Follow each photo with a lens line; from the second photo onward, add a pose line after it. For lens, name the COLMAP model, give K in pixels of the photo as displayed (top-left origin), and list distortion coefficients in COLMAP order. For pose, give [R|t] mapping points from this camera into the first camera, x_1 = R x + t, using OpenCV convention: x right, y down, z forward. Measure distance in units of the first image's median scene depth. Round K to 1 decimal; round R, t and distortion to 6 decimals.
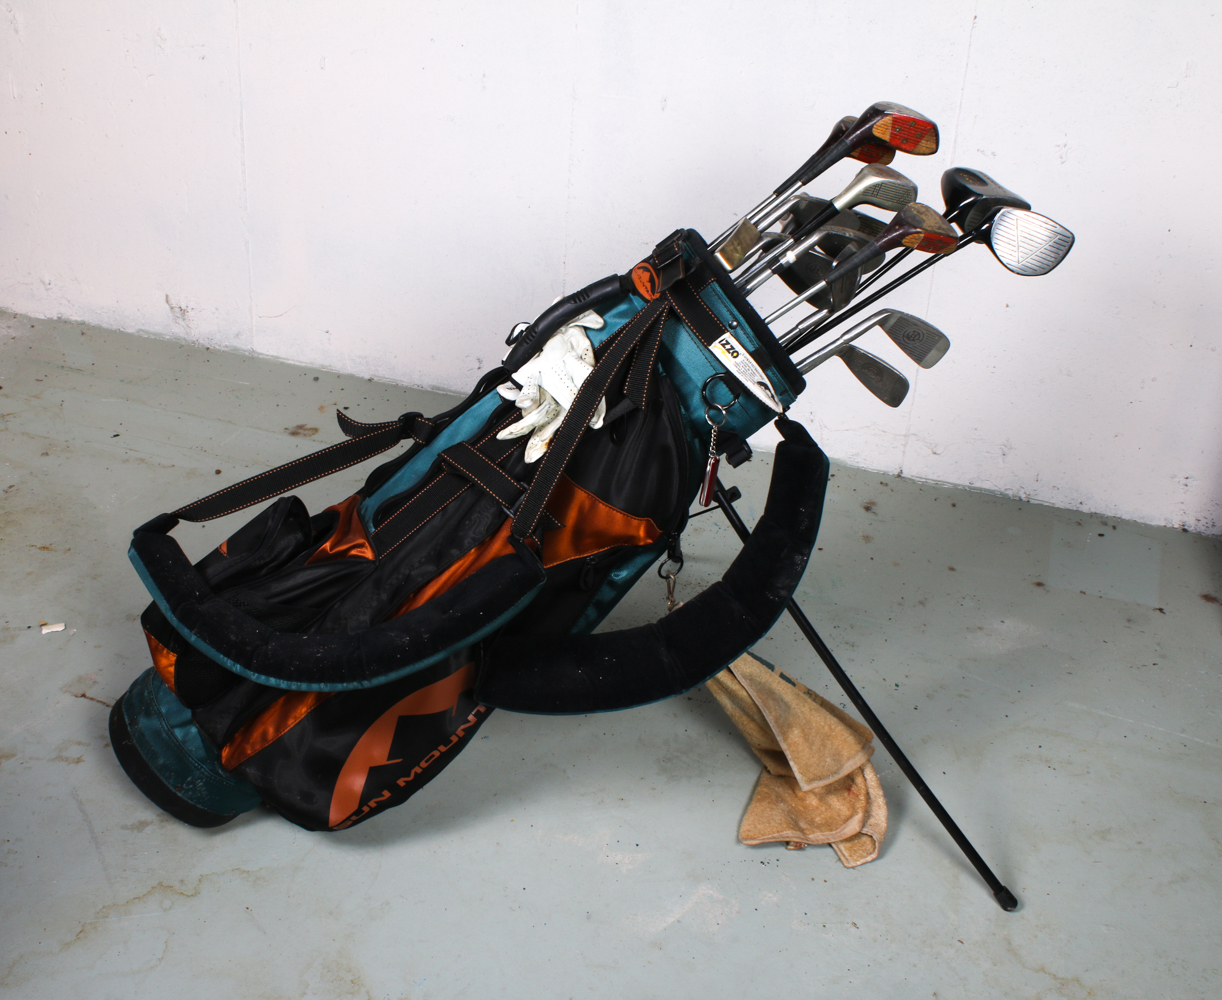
lens RADIAL K [[1567.1, 0, 530.7], [0, 1567.1, 500.4], [0, 0, 1]] dist [-0.108218, 0.110036]
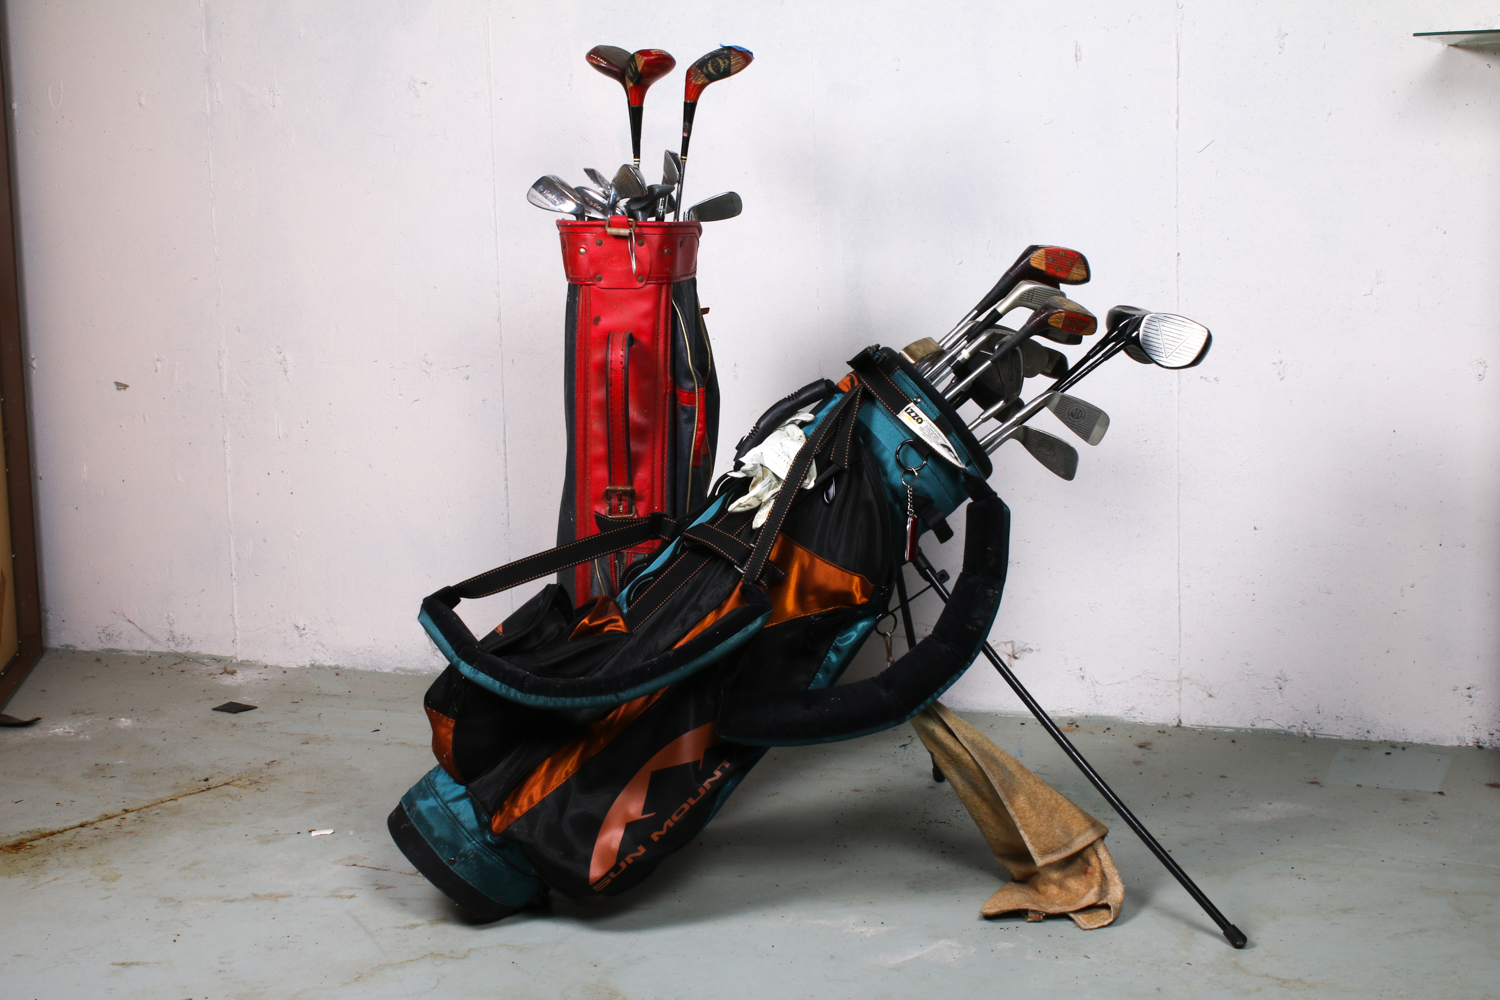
lens RADIAL K [[2277.4, 0, 750.0], [0, 2277.4, 500.0], [0, 0, 1]] dist [-0.016110, 0.059055]
pose [[0.997101, -0.055032, -0.052549, 0.080700], [0.031307, 0.926144, -0.375867, 0.565411], [0.069353, 0.373132, 0.925182, -0.563114]]
